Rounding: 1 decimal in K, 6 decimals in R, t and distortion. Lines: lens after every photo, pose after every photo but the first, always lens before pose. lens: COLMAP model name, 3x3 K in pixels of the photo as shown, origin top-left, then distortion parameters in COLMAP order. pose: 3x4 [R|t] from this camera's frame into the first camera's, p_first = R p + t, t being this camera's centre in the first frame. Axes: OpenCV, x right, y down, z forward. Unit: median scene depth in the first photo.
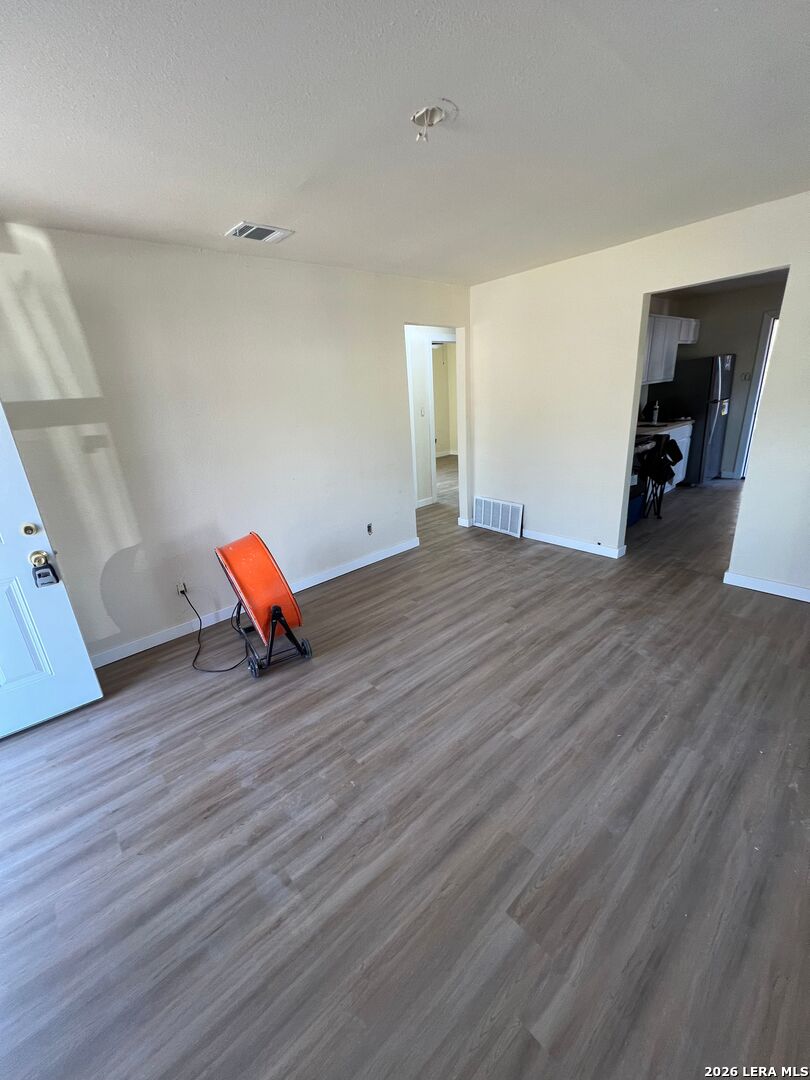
lens RADIAL K [[432.5, 0, 403.0], [0, 432.5, 541.3], [0, 0, 1]] dist [0.002172, 0.000359]
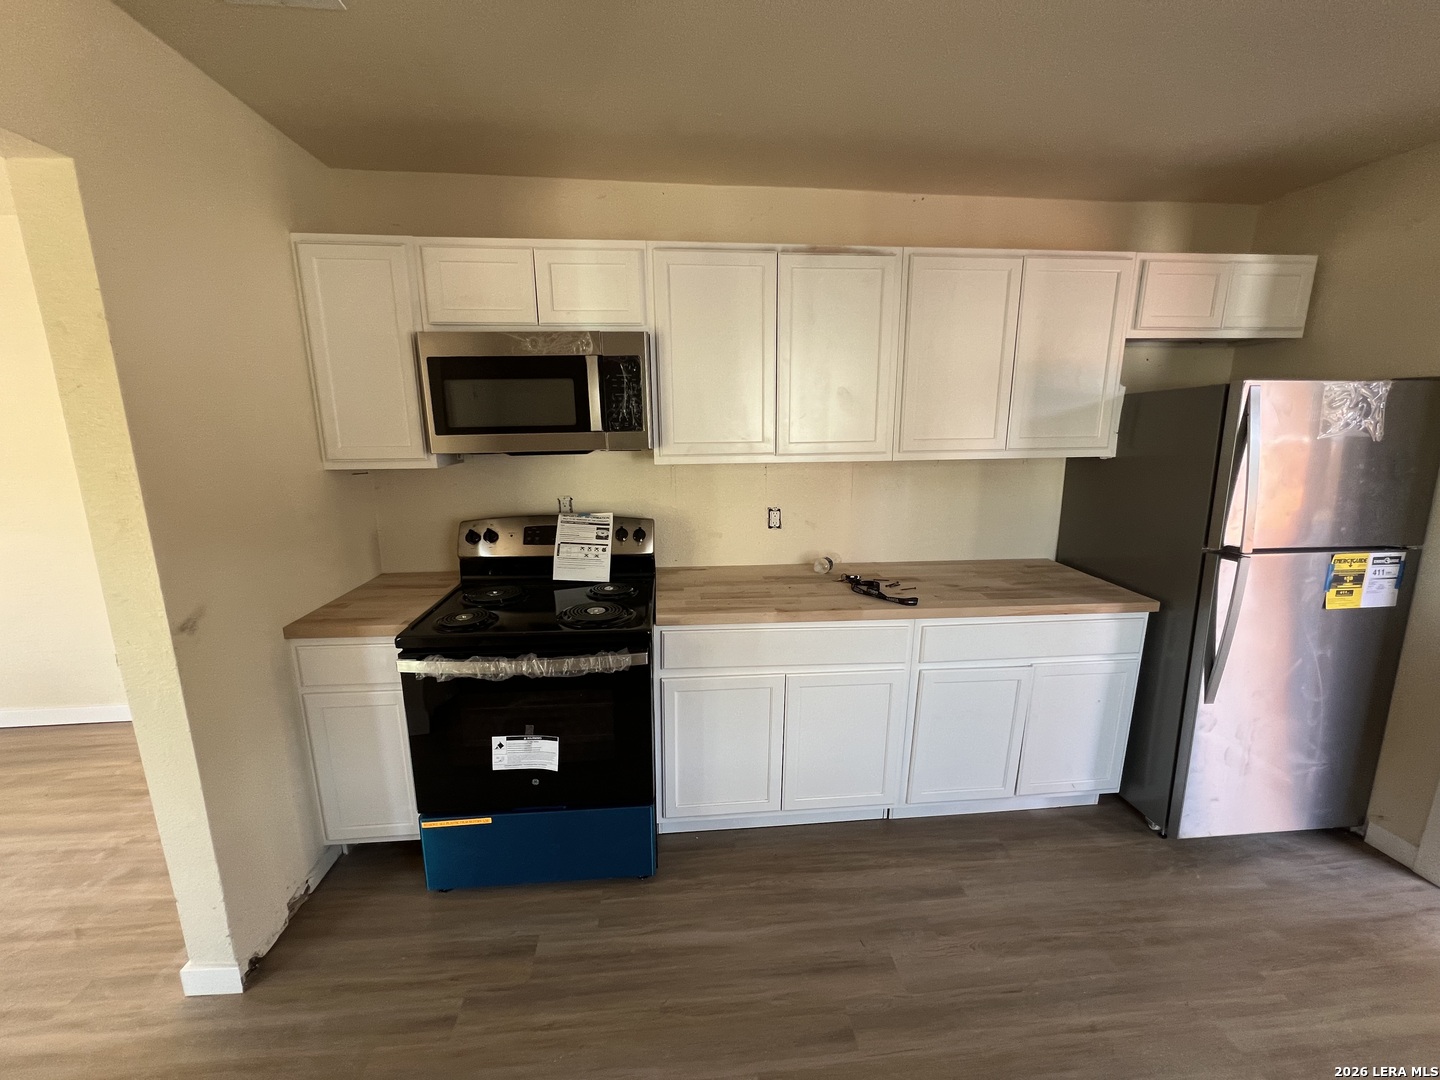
lens RADIAL K [[579.0, 0, 720.3], [0, 579.0, 537.2], [0, 0, 1]] dist [0.000309, -0.000089]
pose [[0.800620, 0.188190, -0.568851, 1.508008], [-0.240438, 0.970510, -0.017332, -0.572265], [0.548814, 0.150650, 0.822258, 1.235677]]
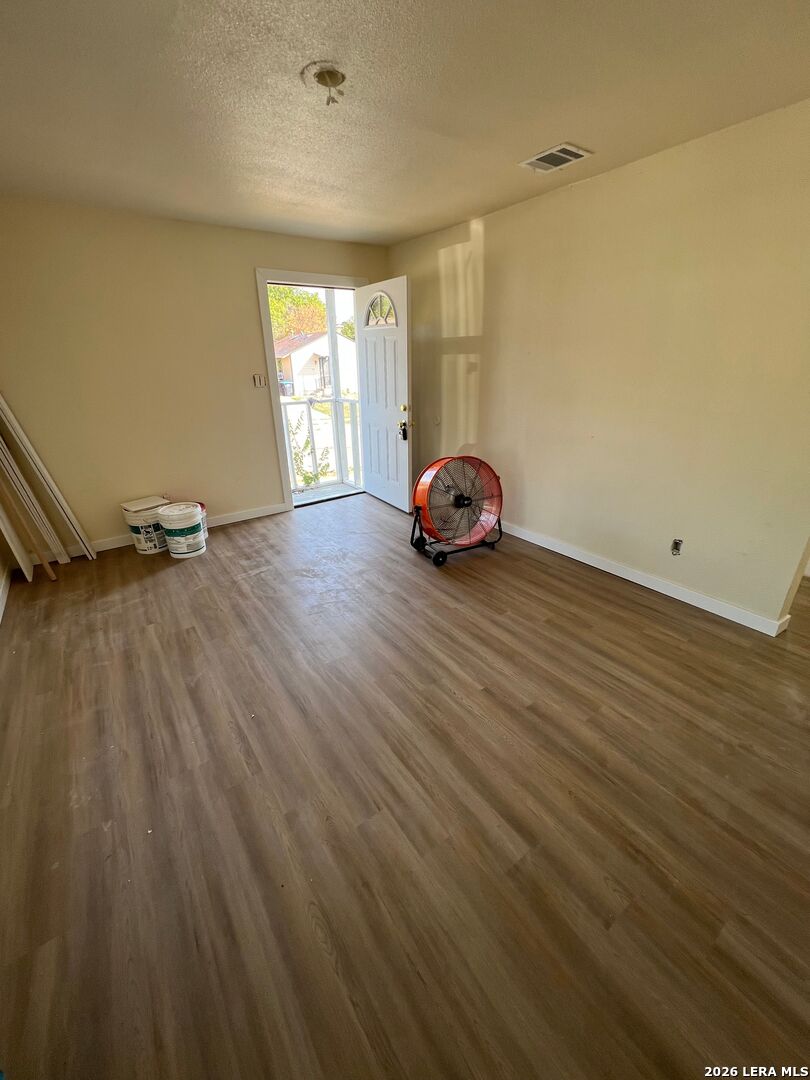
lens RADIAL K [[434.3, 0, 402.5], [0, 434.3, 539.2], [0, 0, 1]] dist [0.000309, -0.000089]
pose [[-0.109631, 0.453142, -0.884671, 0.894853], [-0.304476, 0.831940, 0.463864, -0.352089], [0.946190, 0.320215, 0.046765, 0.885447]]
